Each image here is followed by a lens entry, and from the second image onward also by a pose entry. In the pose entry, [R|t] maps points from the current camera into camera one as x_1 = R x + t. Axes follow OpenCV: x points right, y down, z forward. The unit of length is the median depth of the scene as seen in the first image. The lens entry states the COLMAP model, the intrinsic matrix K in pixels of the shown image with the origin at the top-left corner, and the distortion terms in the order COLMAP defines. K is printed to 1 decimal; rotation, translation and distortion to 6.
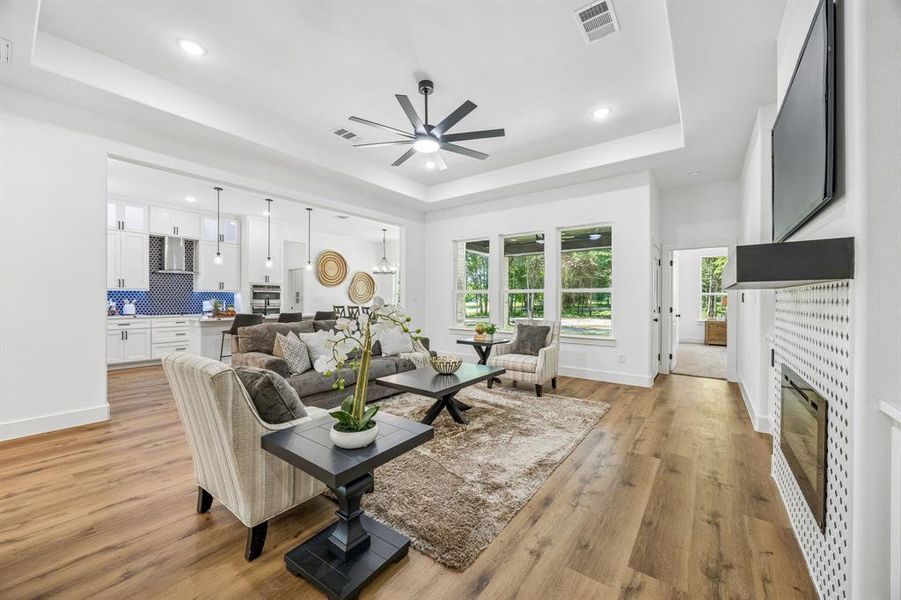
lens RADIAL K [[342.8, 0, 447.5], [0, 342.8, 297.5], [0, 0, 1]] dist [-0.002433, -0.000362]
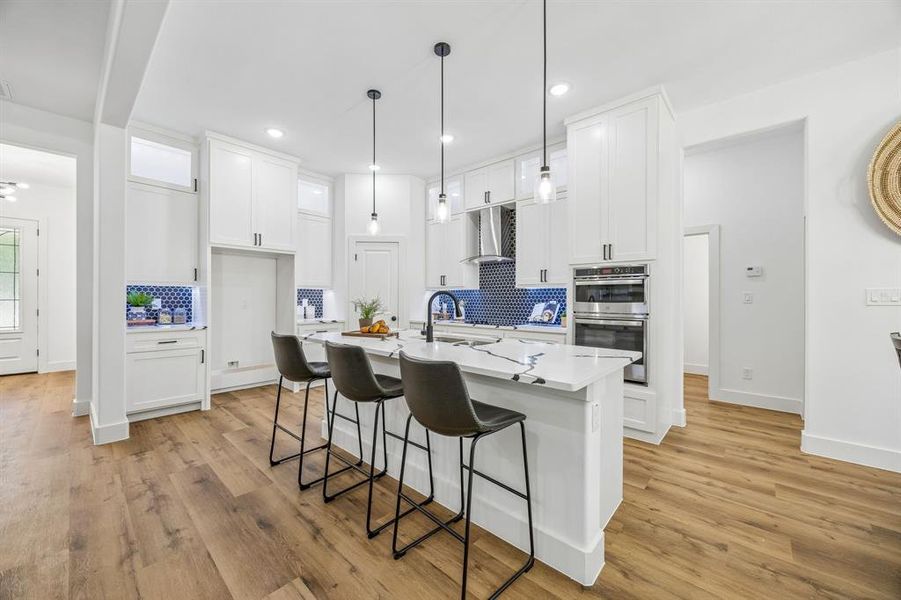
lens RADIAL K [[342.8, 0, 447.5], [0, 342.8, 297.5], [0, 0, 1]] dist [-0.002433, -0.000362]
pose [[-0.077273, -0.006600, -0.996988, -0.117656], [-0.003505, 0.999974, -0.006348, 0.003421], [0.997004, 0.003004, -0.077294, 0.909939]]
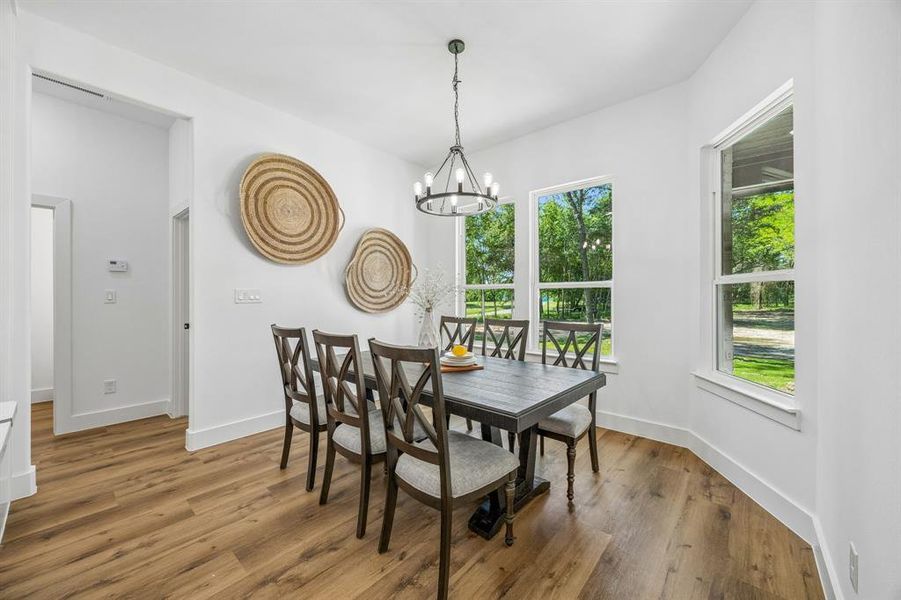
lens RADIAL K [[342.8, 0, 447.5], [0, 342.8, 297.5], [0, 0, 1]] dist [-0.002433, -0.000362]
pose [[0.998252, -0.006163, -0.058773, -0.221028], [0.006093, 0.999980, -0.001370, 0.003209], [0.058781, 0.001010, 0.998270, 0.913051]]
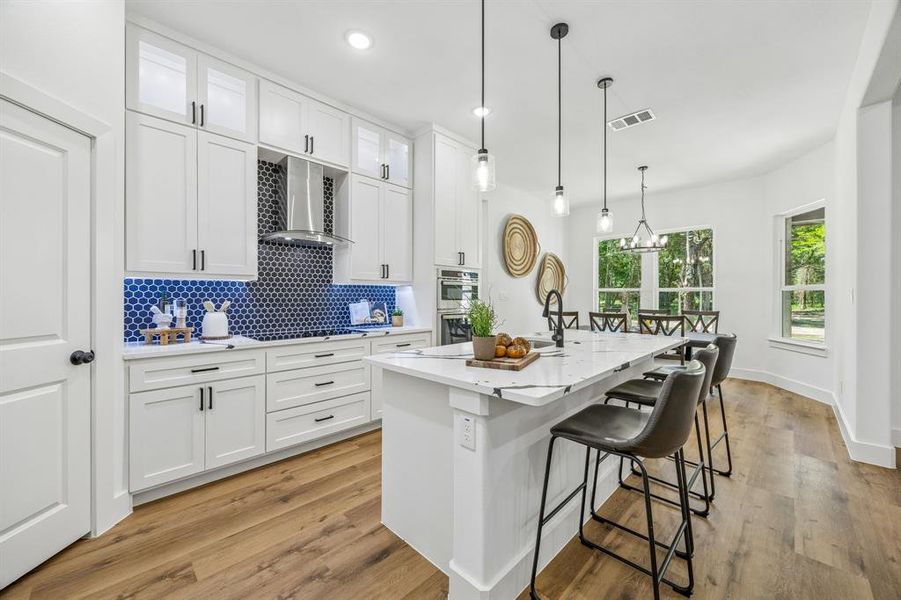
lens RADIAL K [[342.8, 0, 447.5], [0, 342.8, 297.5], [0, 0, 1]] dist [-0.002433, -0.000362]
pose [[0.992207, -0.002809, -0.124572, -0.525225], [0.002950, 0.999995, 0.000945, 0.001683], [0.124568, -0.001305, 0.992210, 0.545448]]
